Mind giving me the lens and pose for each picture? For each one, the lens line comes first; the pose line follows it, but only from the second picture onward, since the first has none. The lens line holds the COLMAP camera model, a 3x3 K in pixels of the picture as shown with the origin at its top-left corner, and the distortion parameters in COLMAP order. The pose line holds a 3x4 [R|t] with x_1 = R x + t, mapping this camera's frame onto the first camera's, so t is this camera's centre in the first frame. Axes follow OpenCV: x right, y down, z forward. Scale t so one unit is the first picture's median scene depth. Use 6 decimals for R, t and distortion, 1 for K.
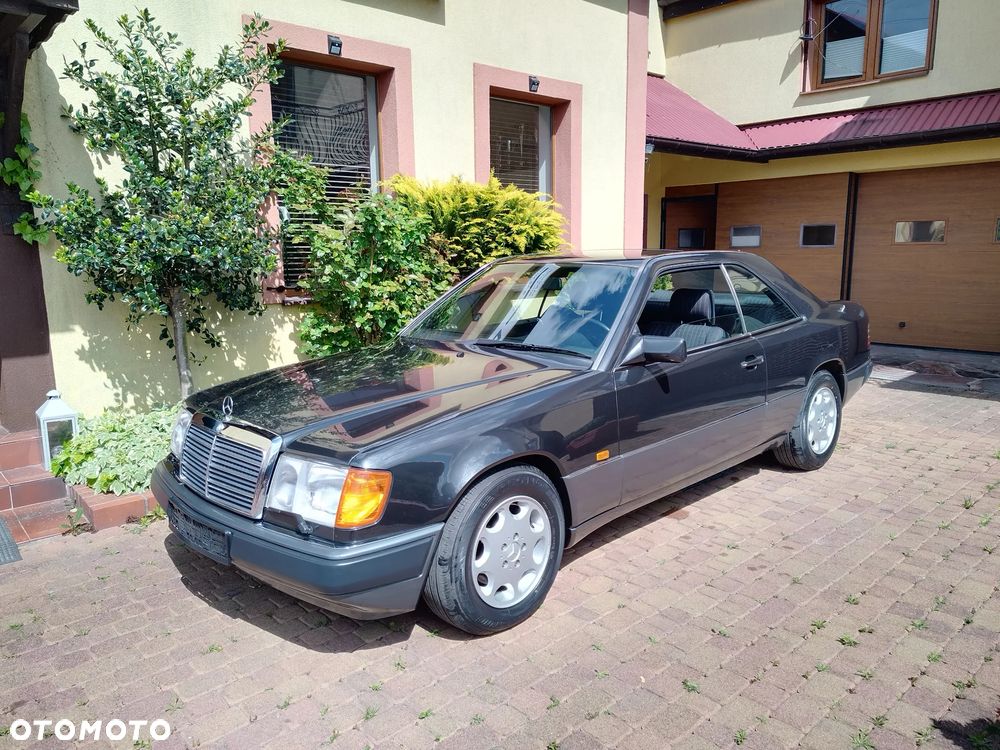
lens RADIAL K [[732.0, 0, 500.8], [0, 732.0, 375.9], [0, 0, 1]] dist [0.053470, -0.049412]
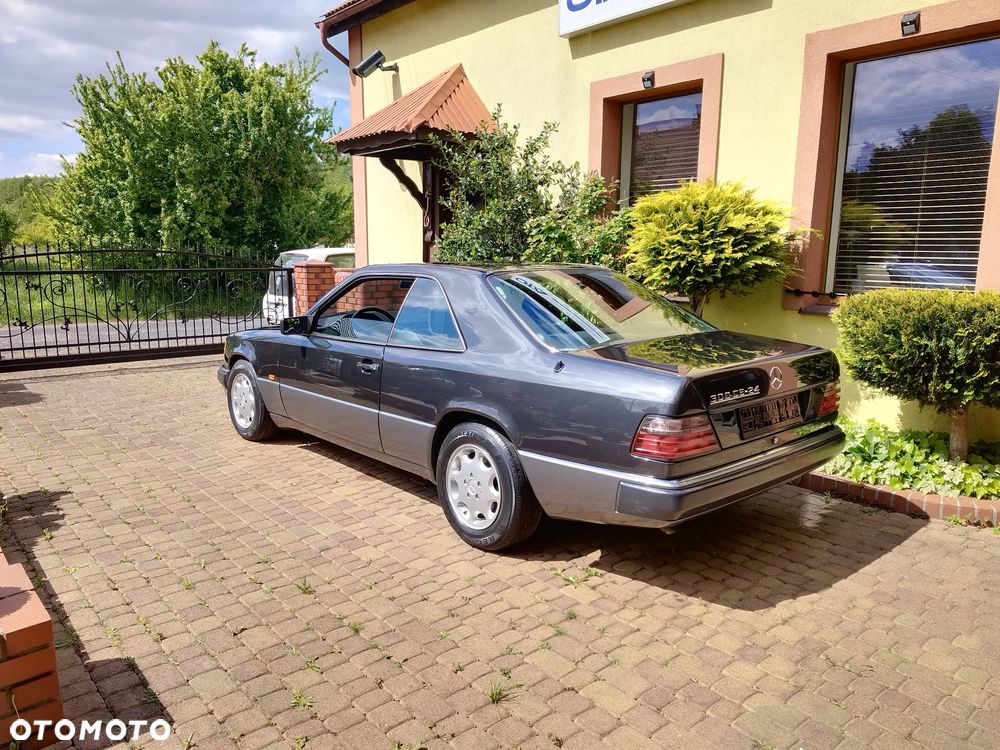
lens RADIAL K [[732.0, 0, 497.6], [0, 732.0, 376.5], [0, 0, 1]] dist [0.053470, -0.049412]
pose [[-0.044889, 0.185389, -0.981639, 1.144865], [-0.182655, 0.964542, 0.190512, -0.199796], [0.982152, 0.187854, -0.009435, 0.982916]]
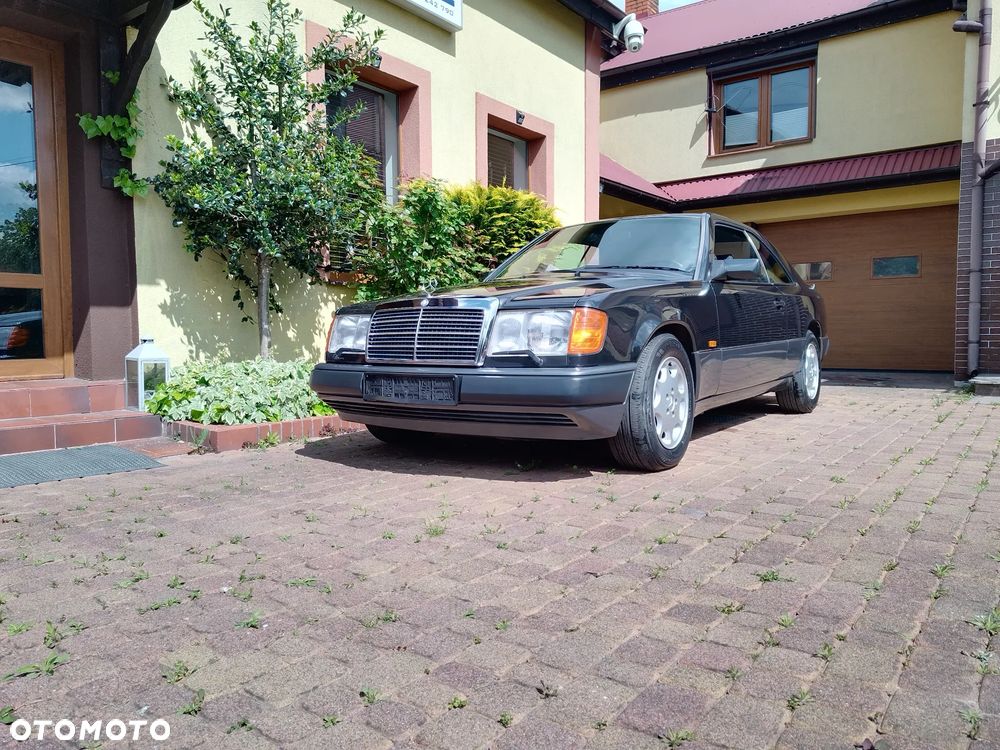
lens RADIAL K [[732.0, 0, 501.2], [0, 732.0, 379.0], [0, 0, 1]] dist [0.053470, -0.049412]
pose [[0.982525, -0.006018, 0.186031, -0.281317], [0.027587, 0.993147, -0.113571, 0.191008], [-0.184073, 0.116718, 0.975958, -0.081940]]
